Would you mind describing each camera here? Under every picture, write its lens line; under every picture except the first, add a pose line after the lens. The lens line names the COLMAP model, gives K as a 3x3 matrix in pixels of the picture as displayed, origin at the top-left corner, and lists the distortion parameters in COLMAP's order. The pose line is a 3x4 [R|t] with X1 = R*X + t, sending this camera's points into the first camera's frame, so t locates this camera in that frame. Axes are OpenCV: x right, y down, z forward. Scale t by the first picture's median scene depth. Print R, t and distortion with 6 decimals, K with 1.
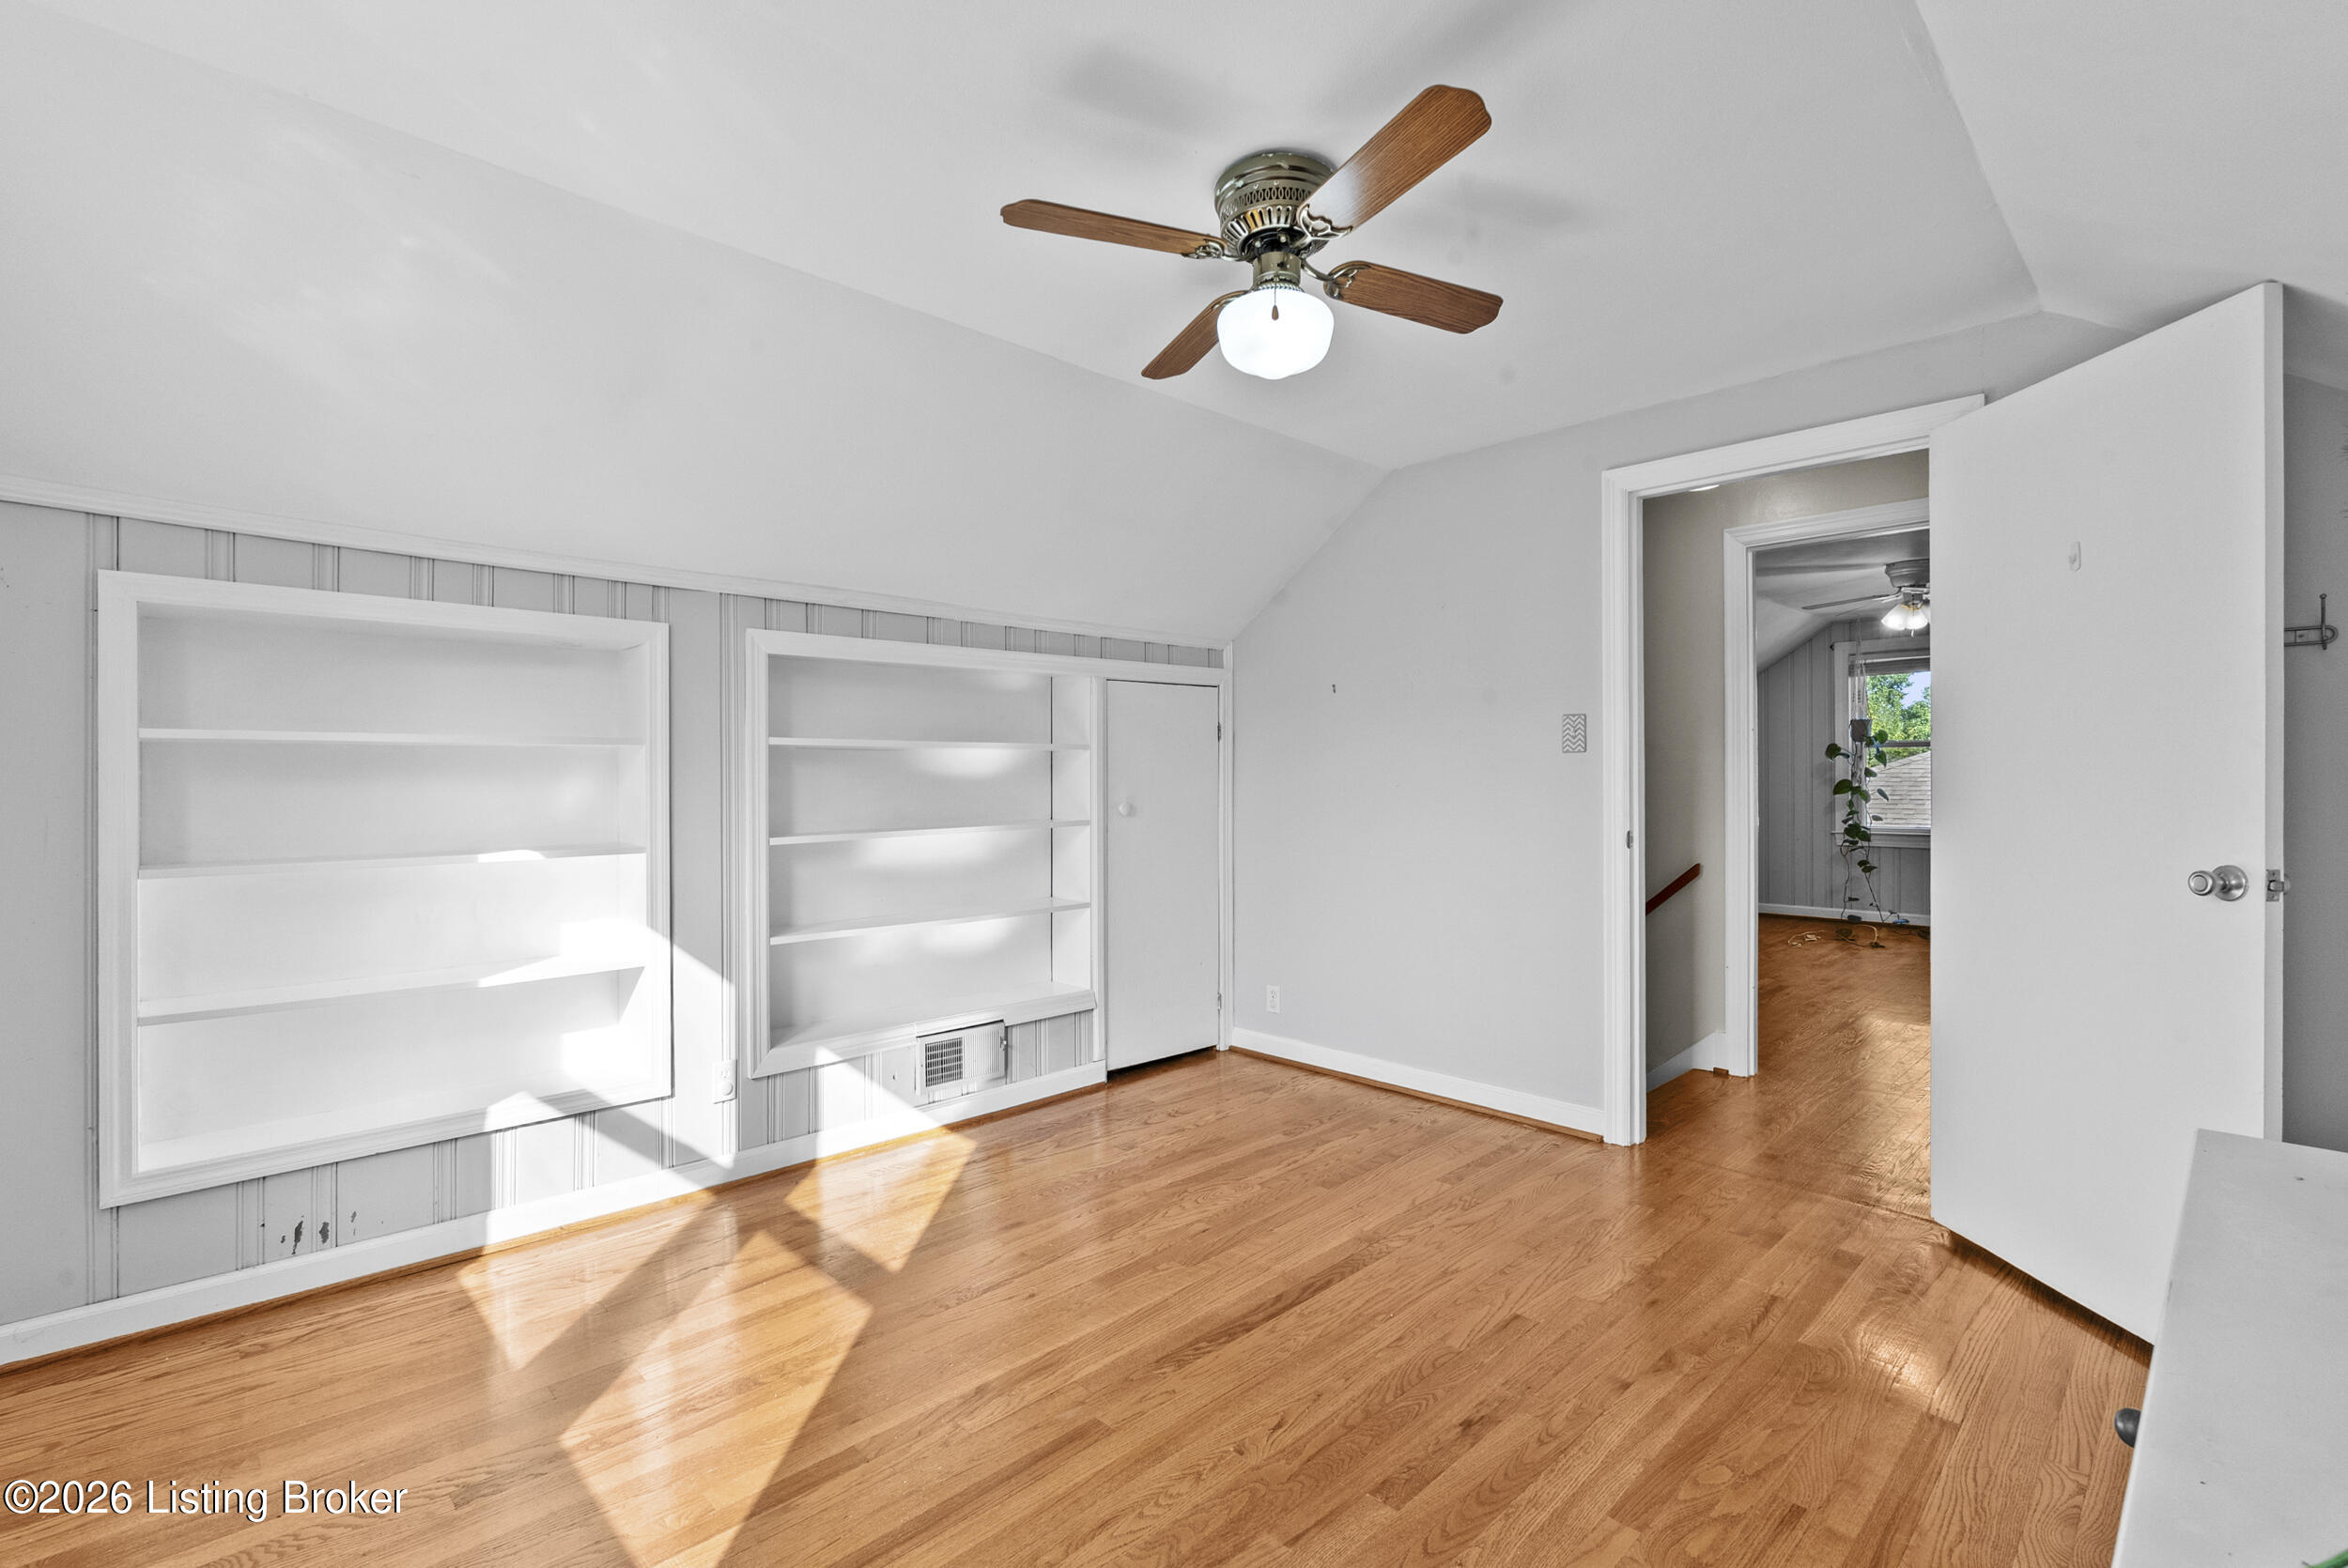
lens RADIAL K [[1065.2, 0, 1149.2], [0, 1065.2, 777.2], [0, 0, 1]] dist [-0.003911, -0.000497]
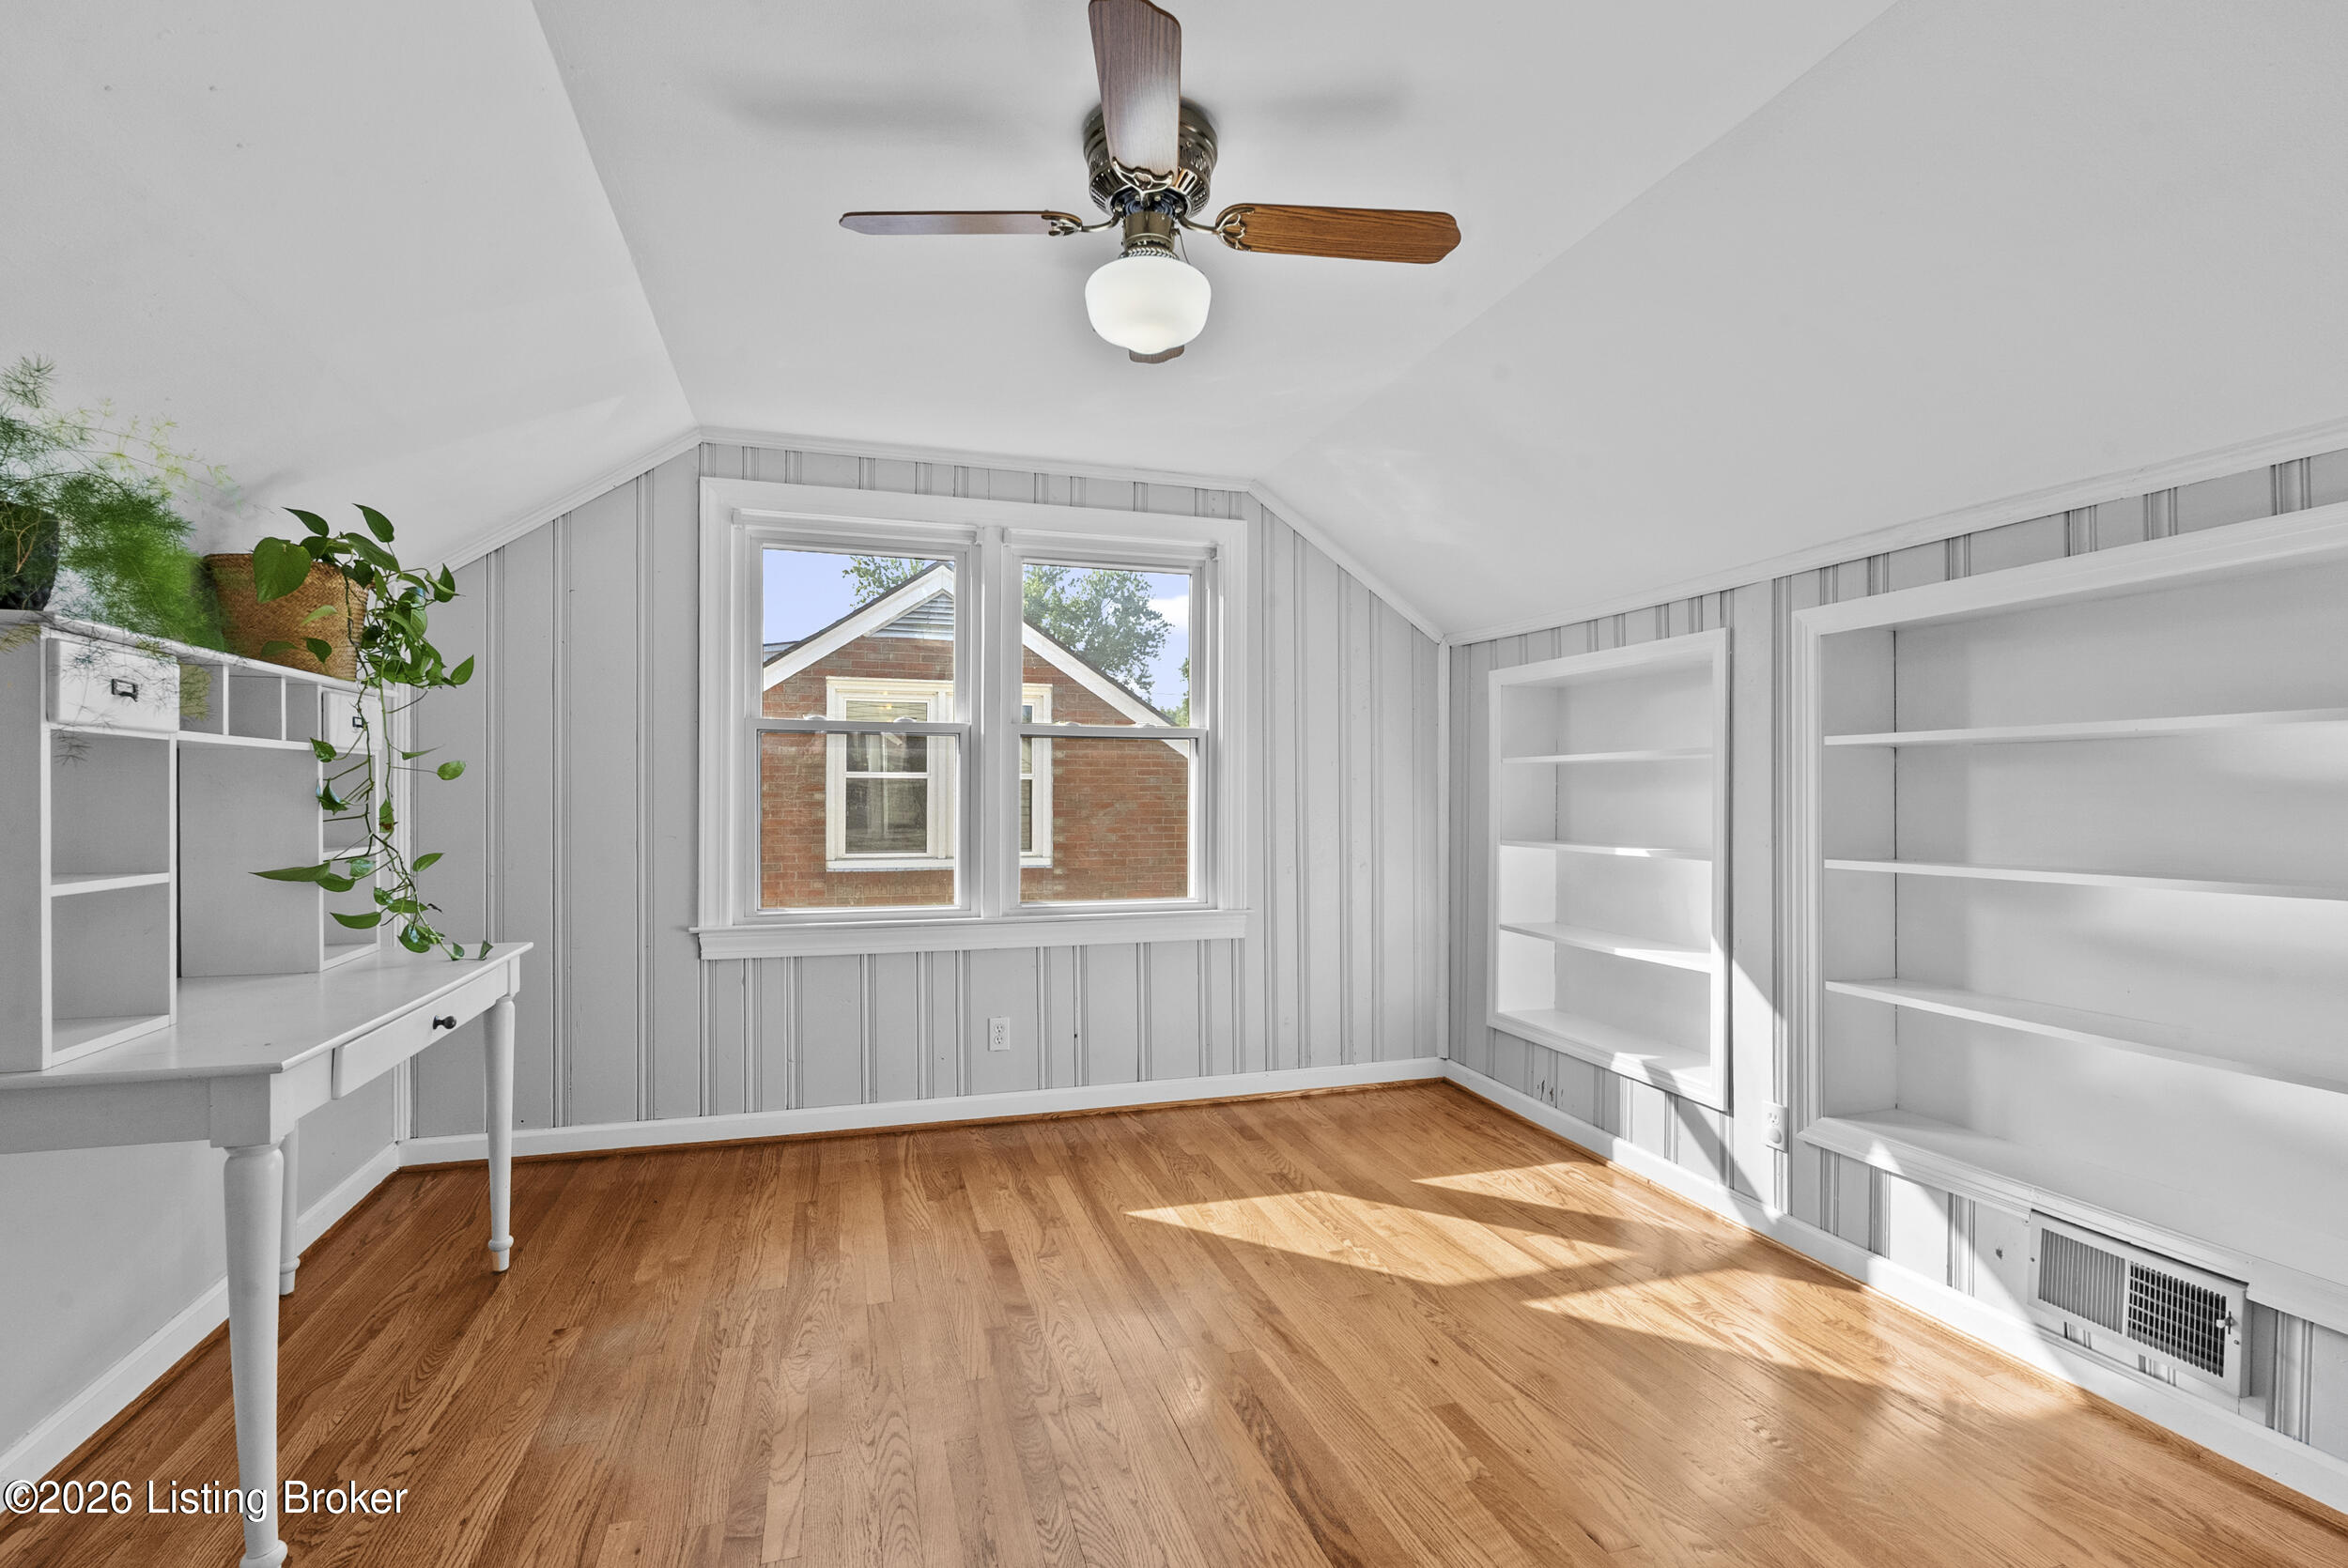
lens RADIAL K [[1065.2, 0, 1169.9], [0, 1065.2, 789.1], [0, 0, 1]] dist [-0.003911, -0.000497]
pose [[-0.446938, 0.000317, -0.894565, 0.872461], [0.000879, 1.000000, -0.000085, 0.004572], [0.894564, -0.000824, -0.446938, 1.323558]]
